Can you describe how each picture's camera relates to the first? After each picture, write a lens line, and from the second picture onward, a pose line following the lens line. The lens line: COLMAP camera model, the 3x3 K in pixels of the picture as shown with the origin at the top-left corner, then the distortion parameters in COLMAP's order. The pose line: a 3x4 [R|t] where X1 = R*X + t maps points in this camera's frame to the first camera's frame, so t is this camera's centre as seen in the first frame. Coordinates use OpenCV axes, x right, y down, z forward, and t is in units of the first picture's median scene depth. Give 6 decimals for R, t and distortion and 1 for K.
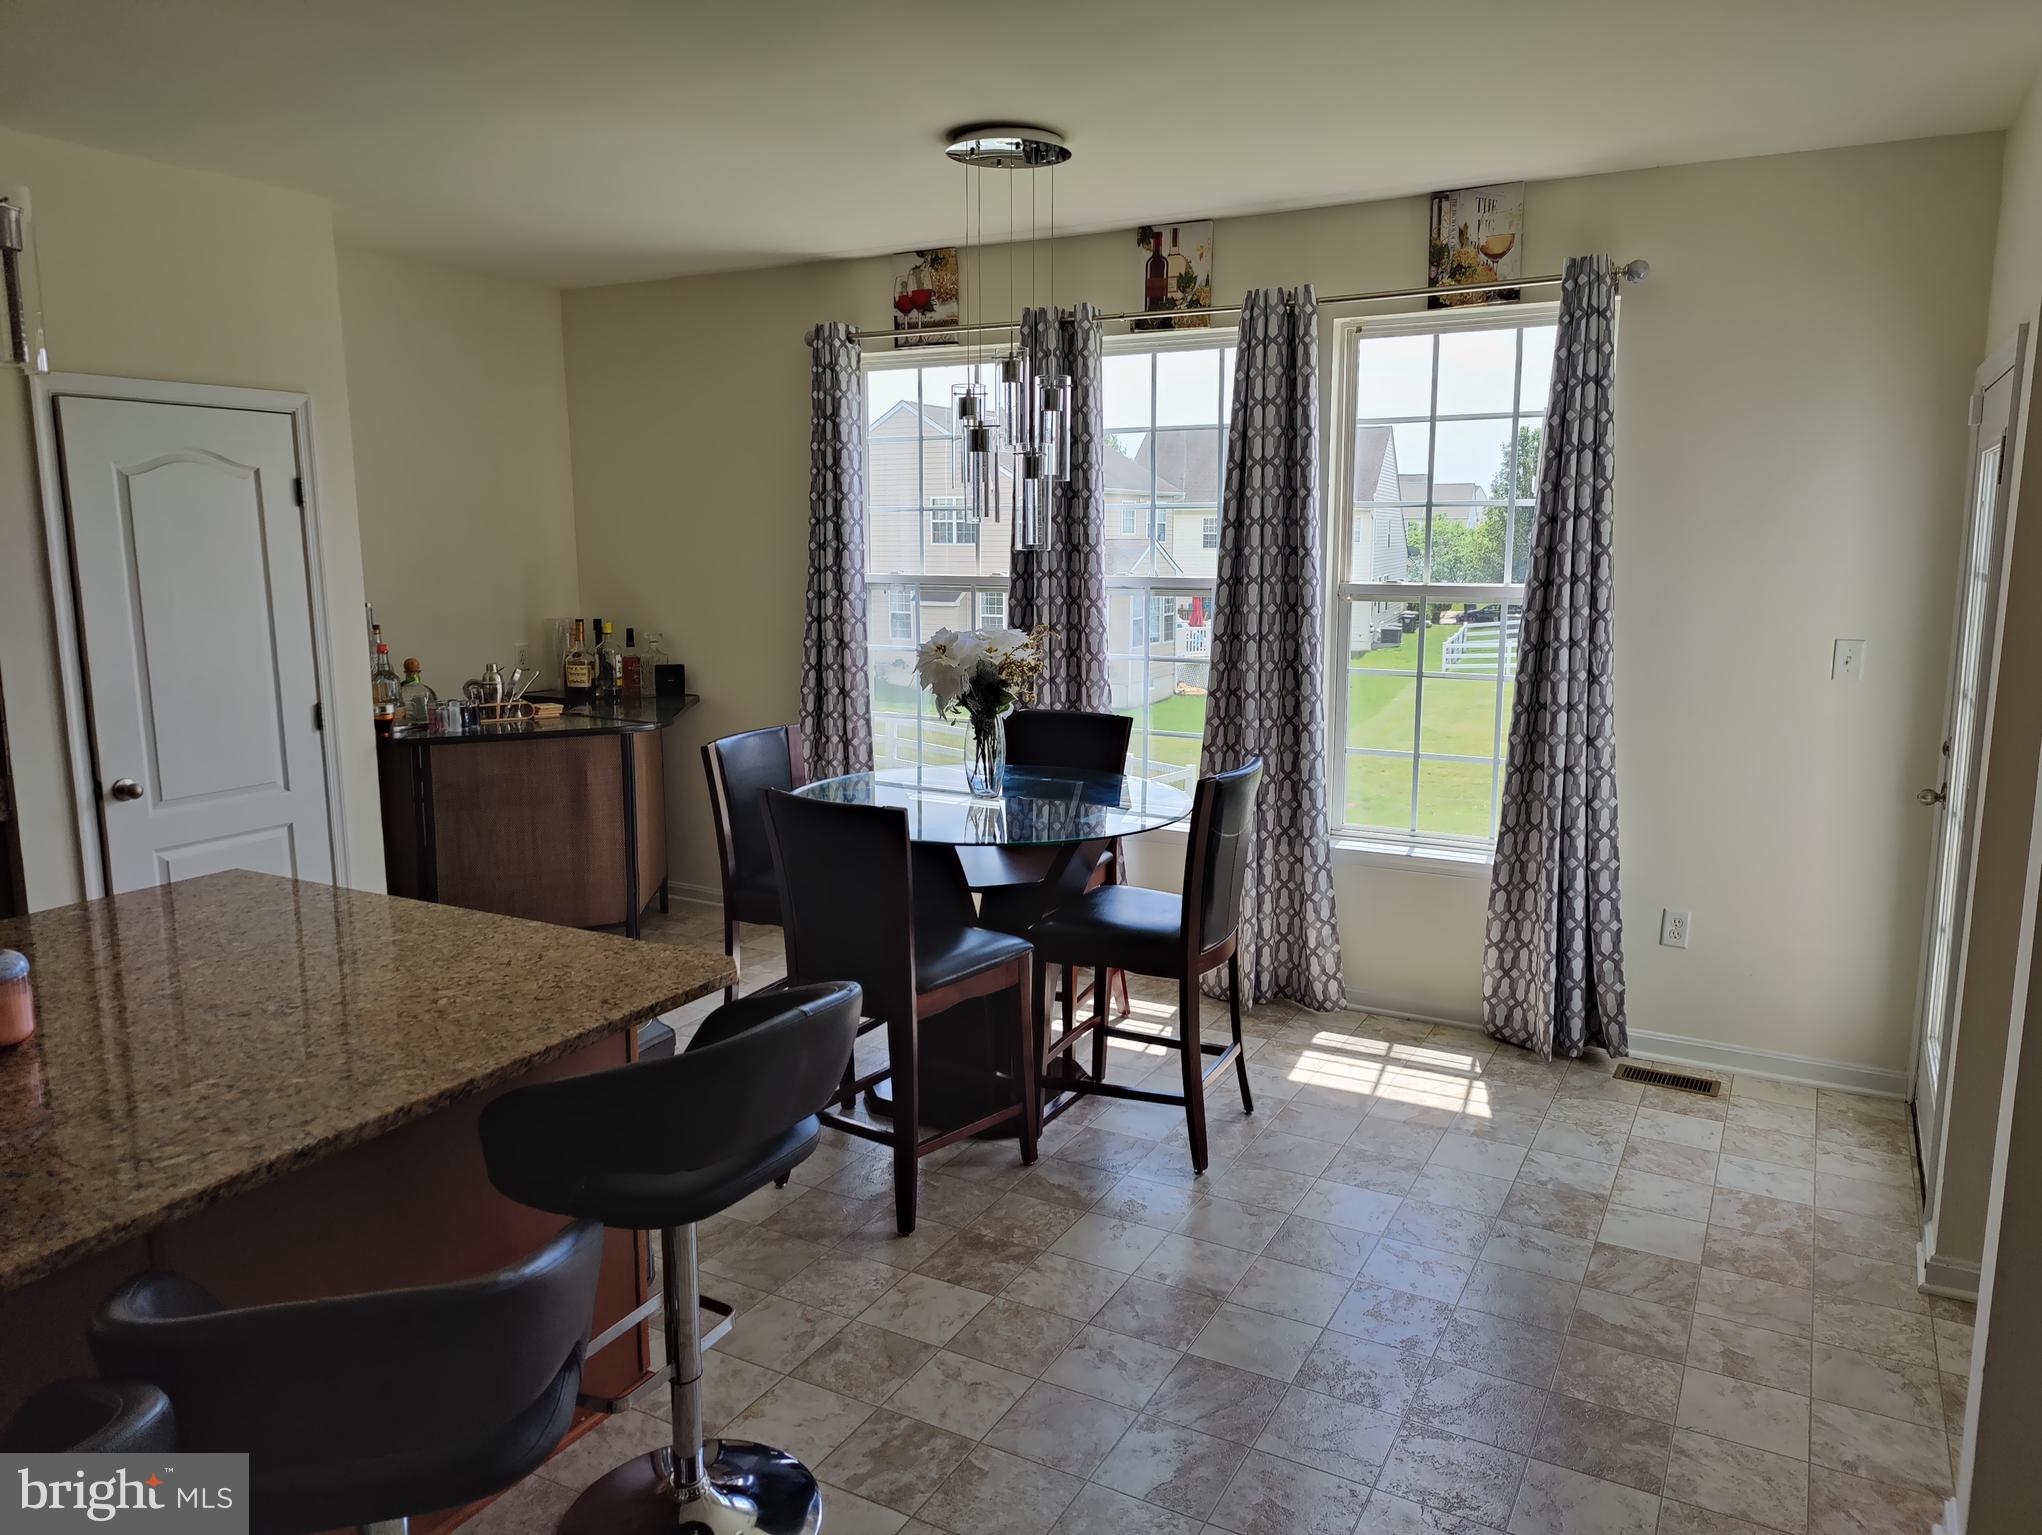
lens RADIAL K [[1463.3, 0, 1038.1], [0, 1463.3, 764.2], [0, 0, 1]] dist [0.040800, -0.022839]
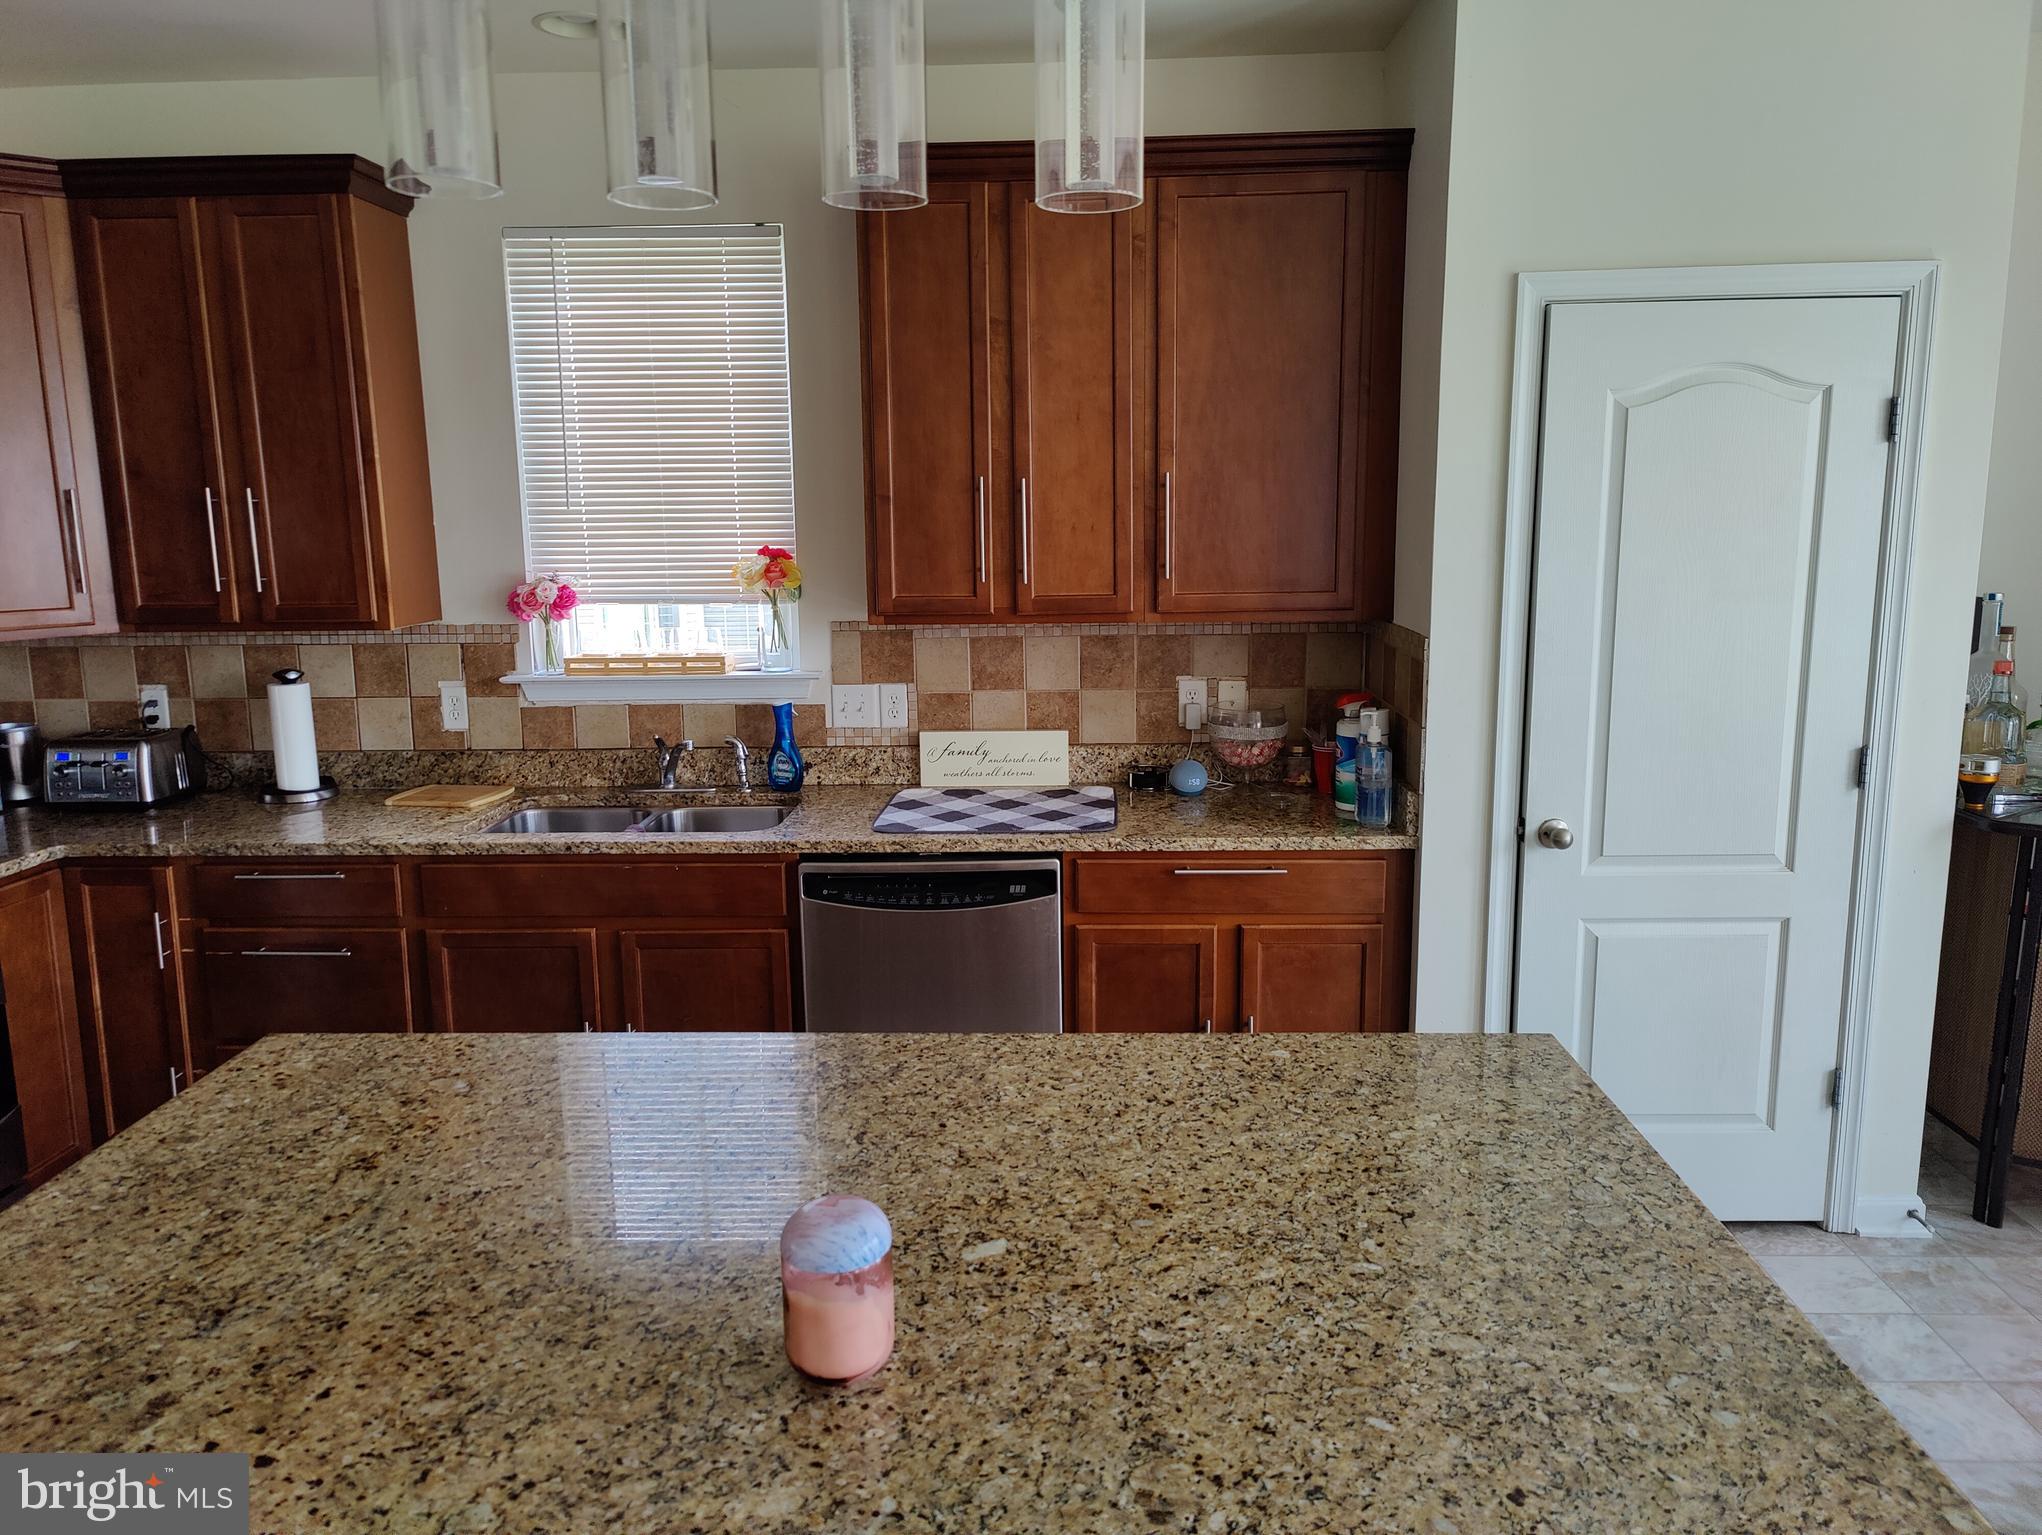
lens RADIAL K [[1423.7, 0, 993.1], [0, 1423.7, 745.7], [0, 0, 1]] dist [0.040240, -0.037299]
pose [[0.446329, 0.147728, -0.882591, -0.106620], [-0.129698, 0.986545, 0.099539, -0.058082], [0.885420, 0.070043, 0.459483, 0.391496]]
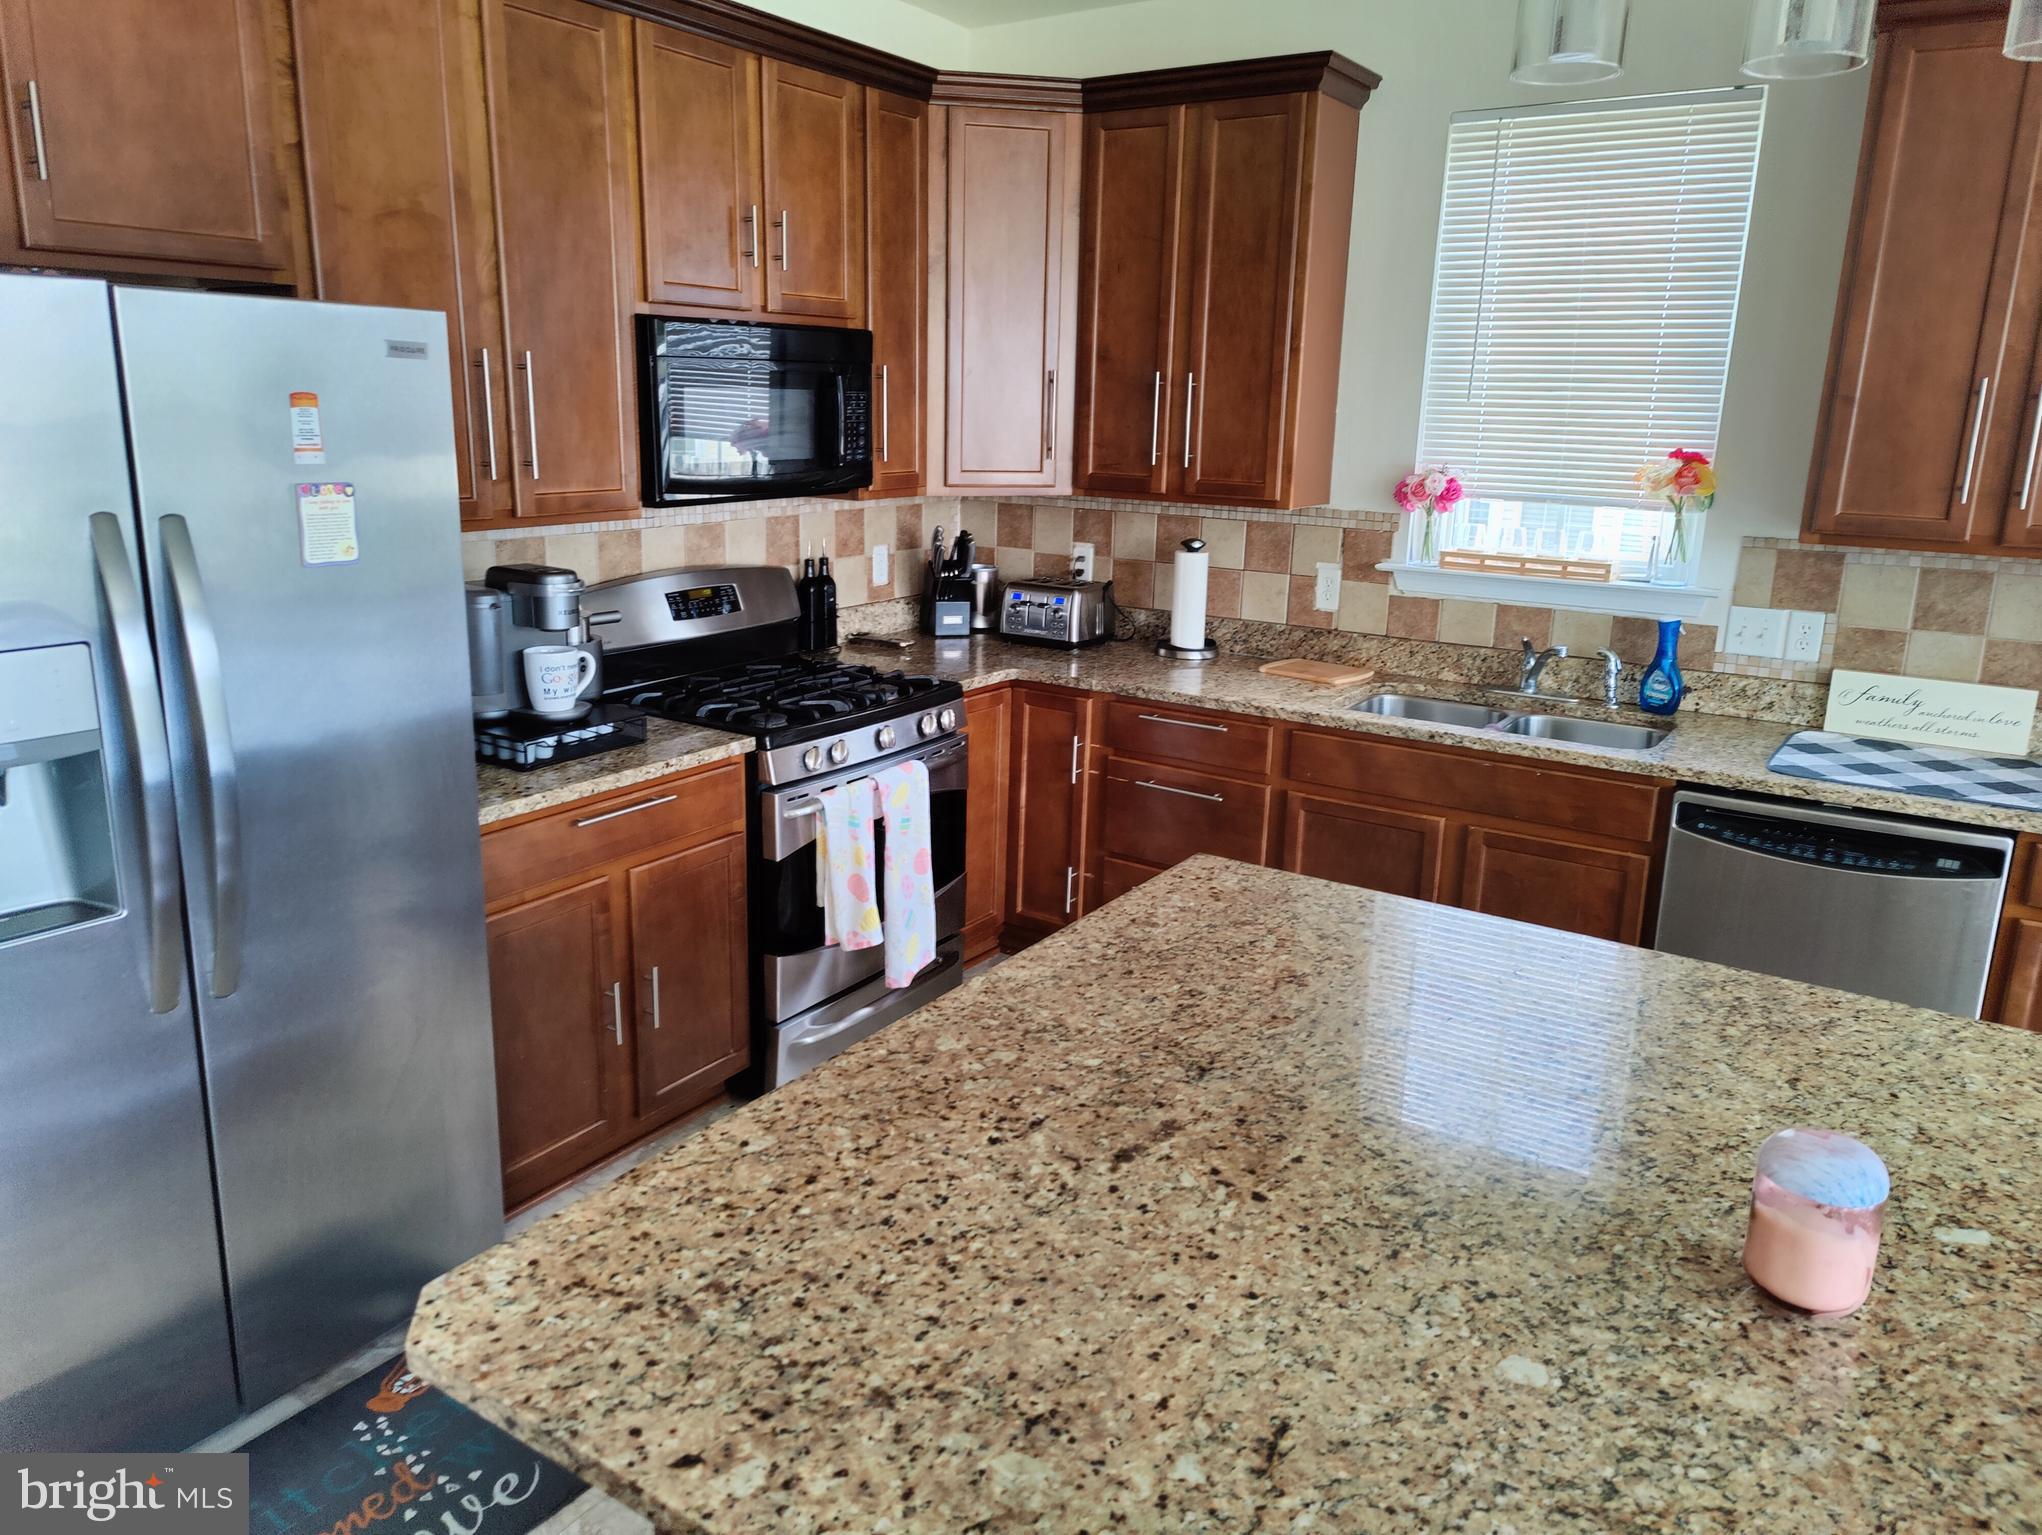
lens RADIAL K [[1423.7, 0, 972.9], [0, 1423.7, 745.8], [0, 0, 1]] dist [0.040240, -0.037299]
pose [[-0.082926, 0.240207, -0.967173, -0.095387], [-0.181822, 0.950579, 0.251676, -0.046239], [0.979829, 0.196724, -0.035153, 0.333284]]
